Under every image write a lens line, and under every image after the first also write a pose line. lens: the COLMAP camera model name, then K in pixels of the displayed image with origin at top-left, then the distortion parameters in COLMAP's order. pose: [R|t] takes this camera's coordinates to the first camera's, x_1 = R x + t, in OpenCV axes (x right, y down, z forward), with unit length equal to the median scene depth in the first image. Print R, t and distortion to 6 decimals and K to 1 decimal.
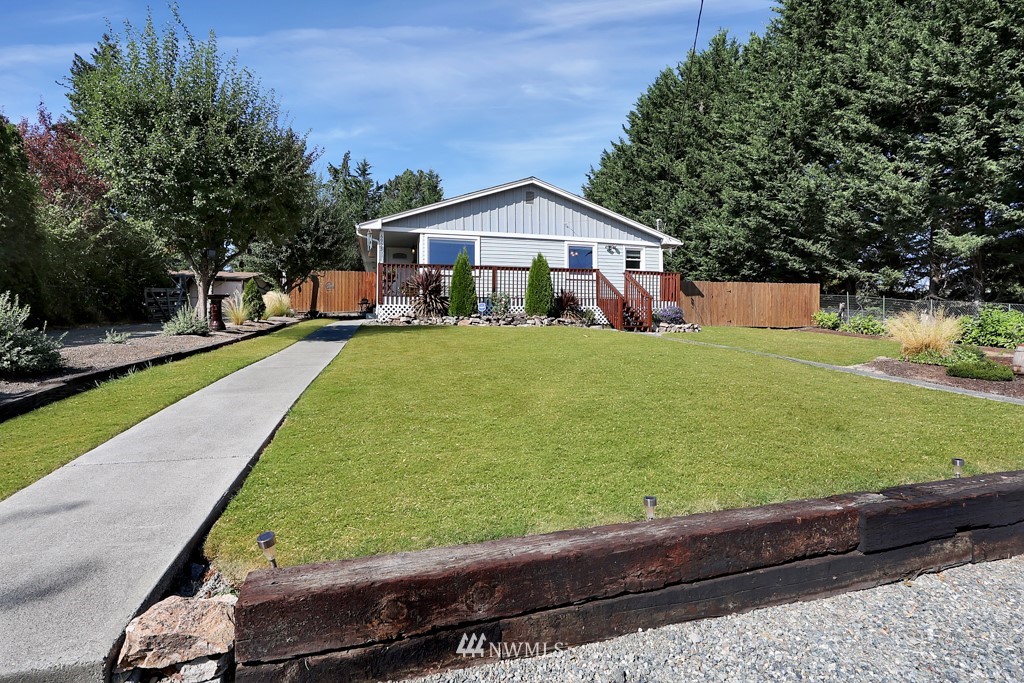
lens RADIAL K [[476.2, 0, 516.0], [0, 476.2, 341.4], [0, 0, 1]] dist [-0.009671, -0.000072]
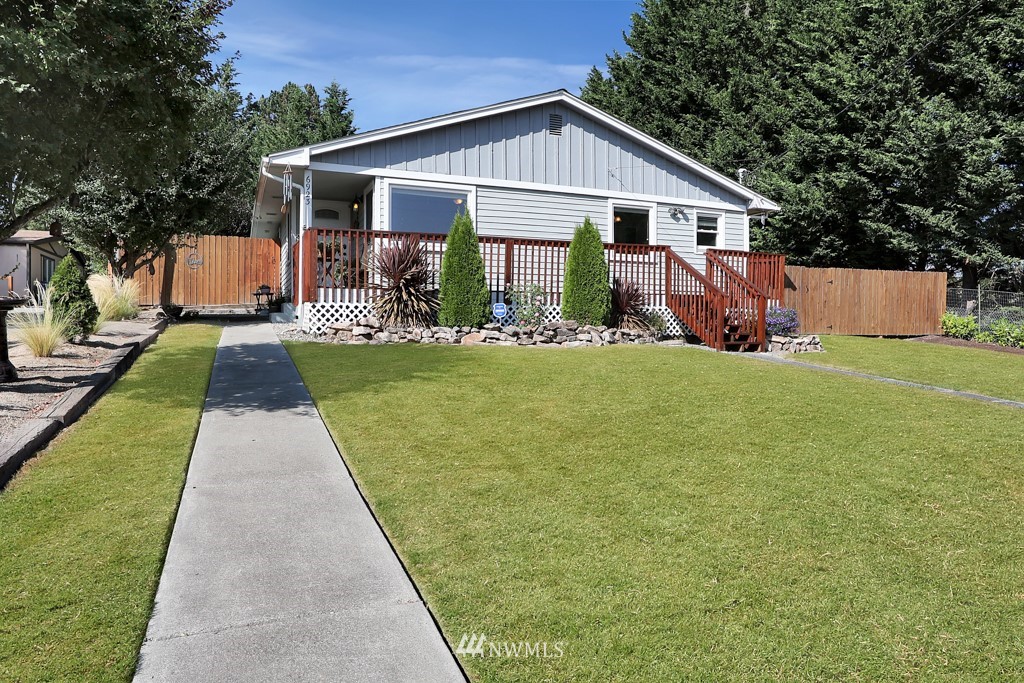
lens RADIAL K [[638.0, 0, 512.0], [0, 638.0, 341.5], [0, 0, 1]] dist [-0.003122, 0.001584]
pose [[0.990988, 0.003857, 0.133898, -0.131592], [-0.006096, 0.999848, 0.016312, -0.039054], [-0.133814, -0.016981, 0.990861, 0.197969]]
